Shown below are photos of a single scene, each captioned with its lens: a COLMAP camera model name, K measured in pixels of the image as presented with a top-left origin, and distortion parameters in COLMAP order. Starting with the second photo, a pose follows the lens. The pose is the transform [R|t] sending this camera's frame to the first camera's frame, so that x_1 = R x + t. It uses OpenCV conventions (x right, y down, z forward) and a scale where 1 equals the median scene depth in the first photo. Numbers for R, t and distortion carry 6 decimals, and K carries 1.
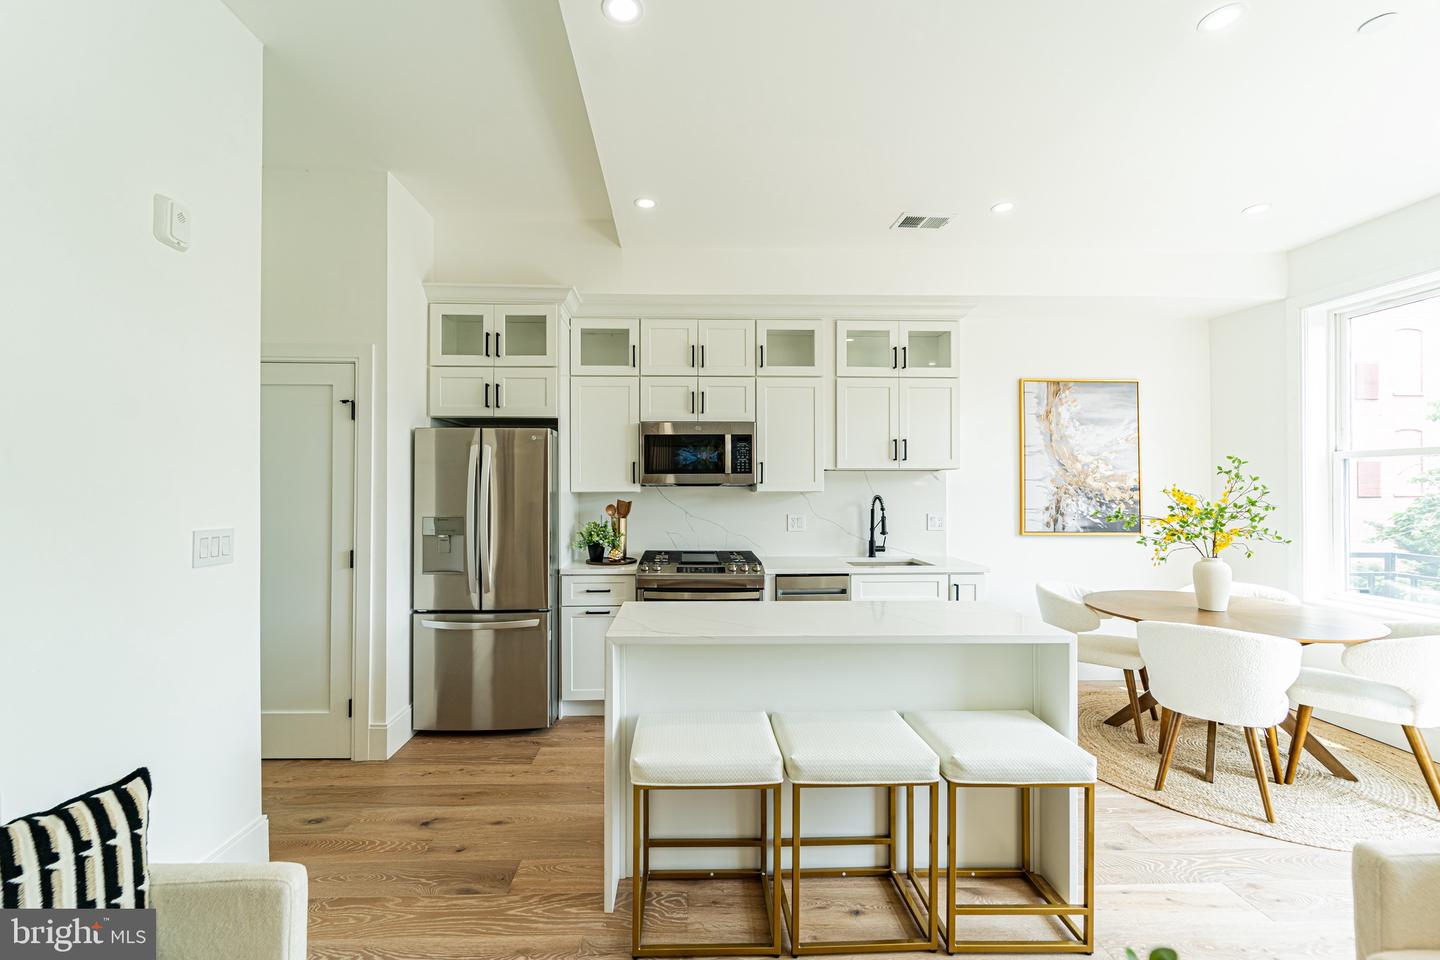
lens RADIAL K [[581.5, 0, 700.6], [0, 581.5, 485.6], [0, 0, 1]] dist [0.002123, -0.000795]
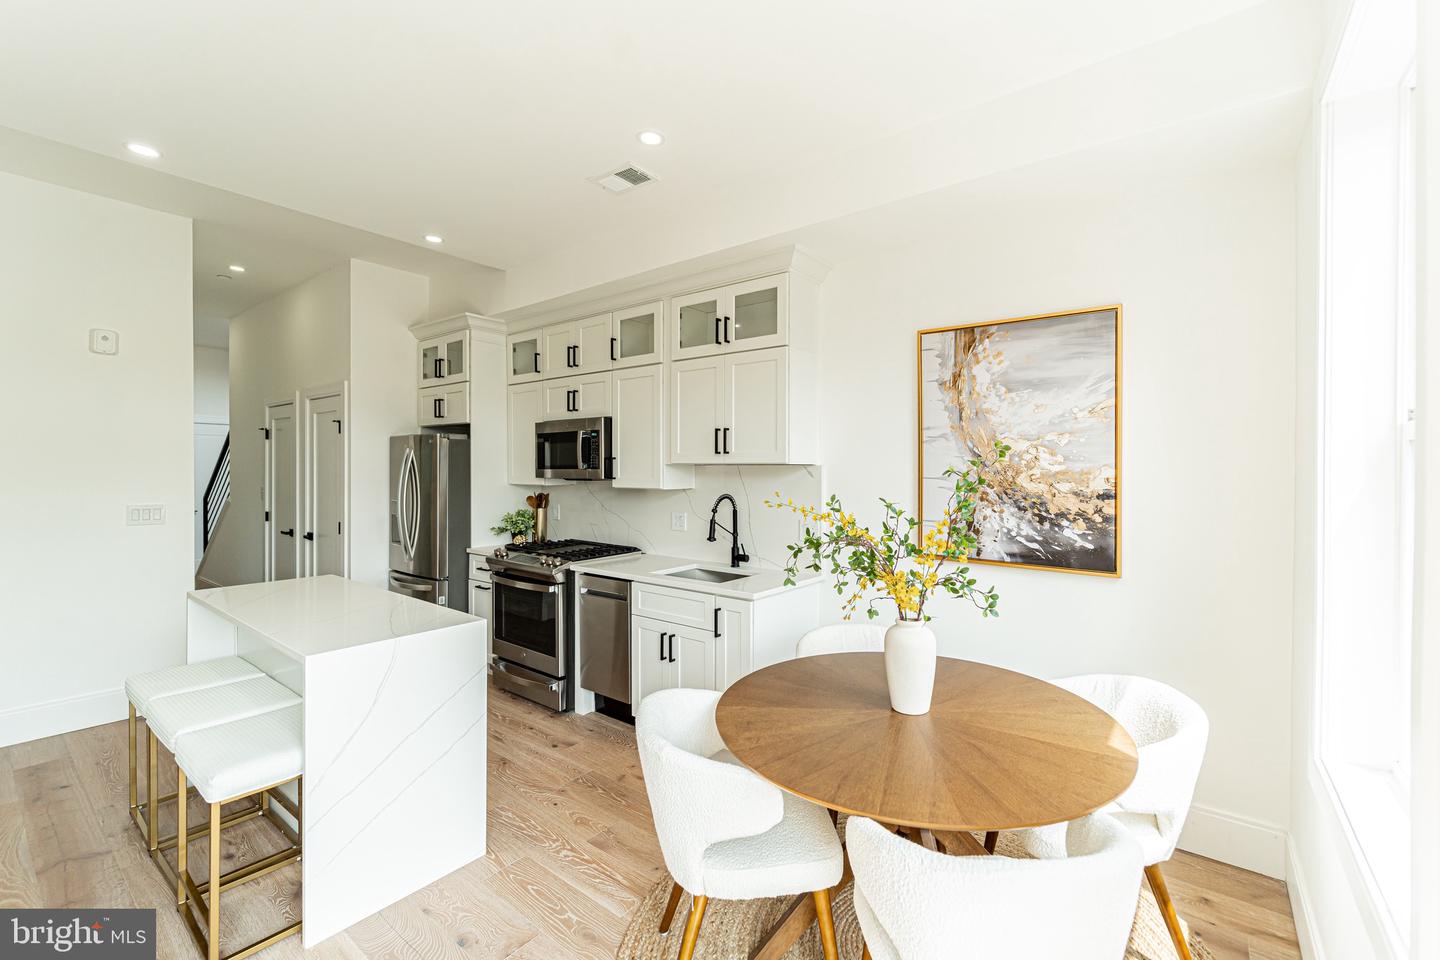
lens RADIAL K [[610.3, 0, 762.8], [0, 610.3, 470.5], [0, 0, 1]] dist [0.003262, -0.001969]
pose [[0.788623, 0.003844, -0.614865, 0.939057], [-0.004361, 0.999990, 0.000658, -0.020277], [0.614861, 0.002163, 0.788632, 0.351815]]
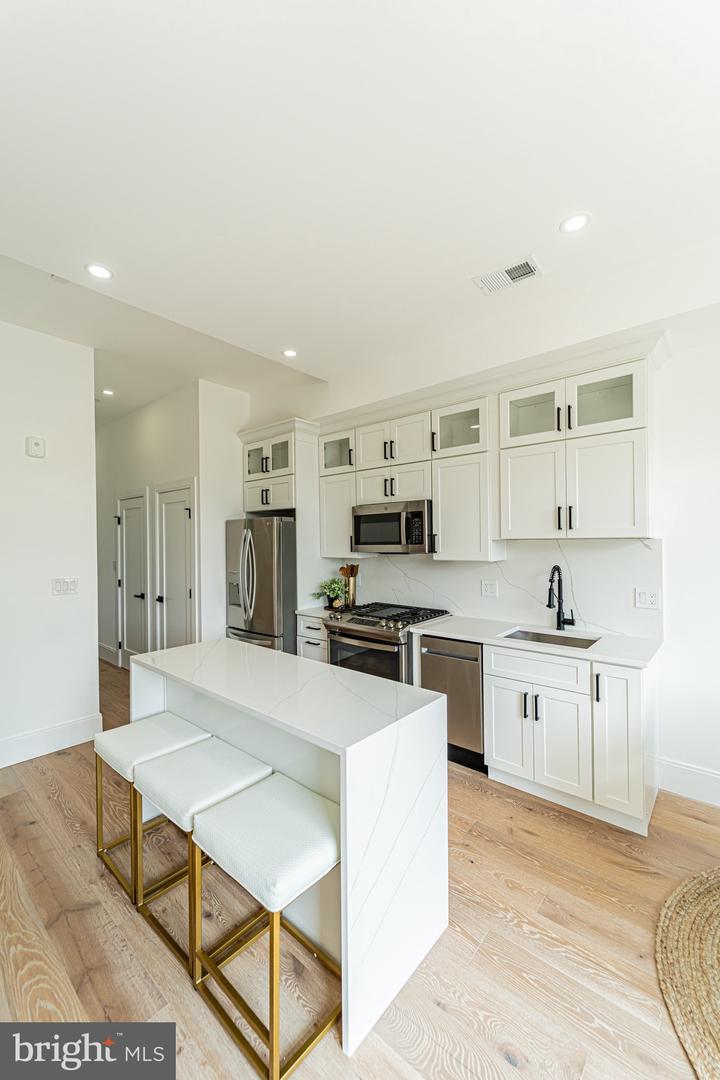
lens RADIAL K [[436.1, 0, 357.3], [0, 436.1, 540.5], [0, 0, 1]] dist [0.002123, -0.000795]
pose [[0.735096, -0.009213, -0.677900, 0.575913], [0.010008, 0.999946, -0.002737, -0.027496], [0.677889, -0.004772, 0.735149, 0.273171]]
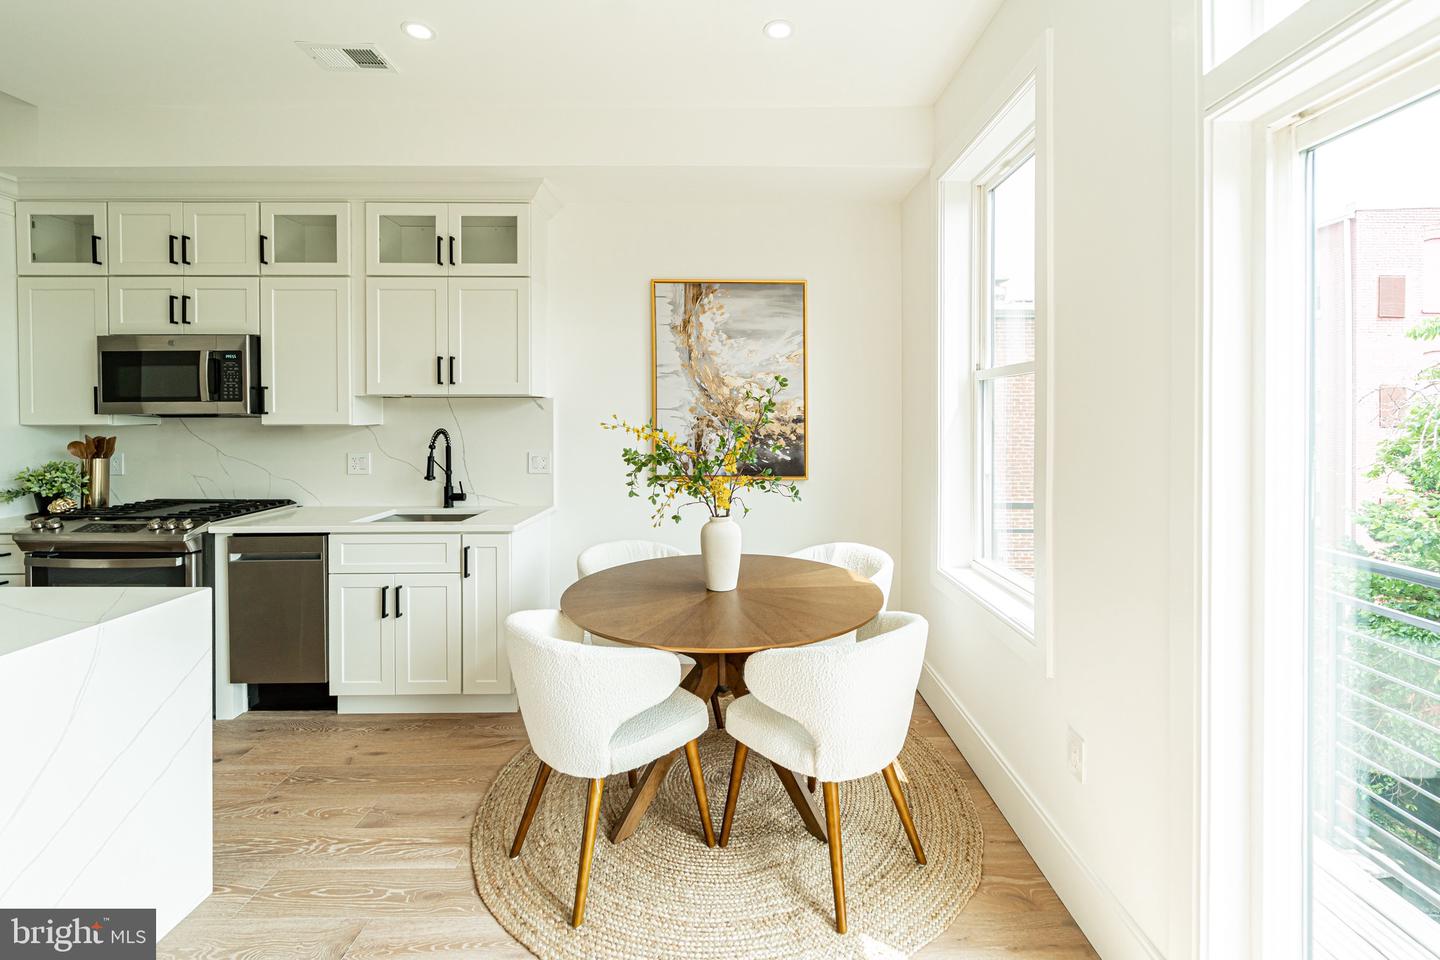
lens RADIAL K [[619.2, 0, 744.2], [0, 619.2, 416.6], [0, 0, 1]] dist [0.009526, -0.004225]
pose [[0.999857, -0.001860, -0.016801, 0.760416], [0.001890, 0.999997, 0.001754, -0.000897], [0.016797, -0.001785, 0.999857, 0.189030]]
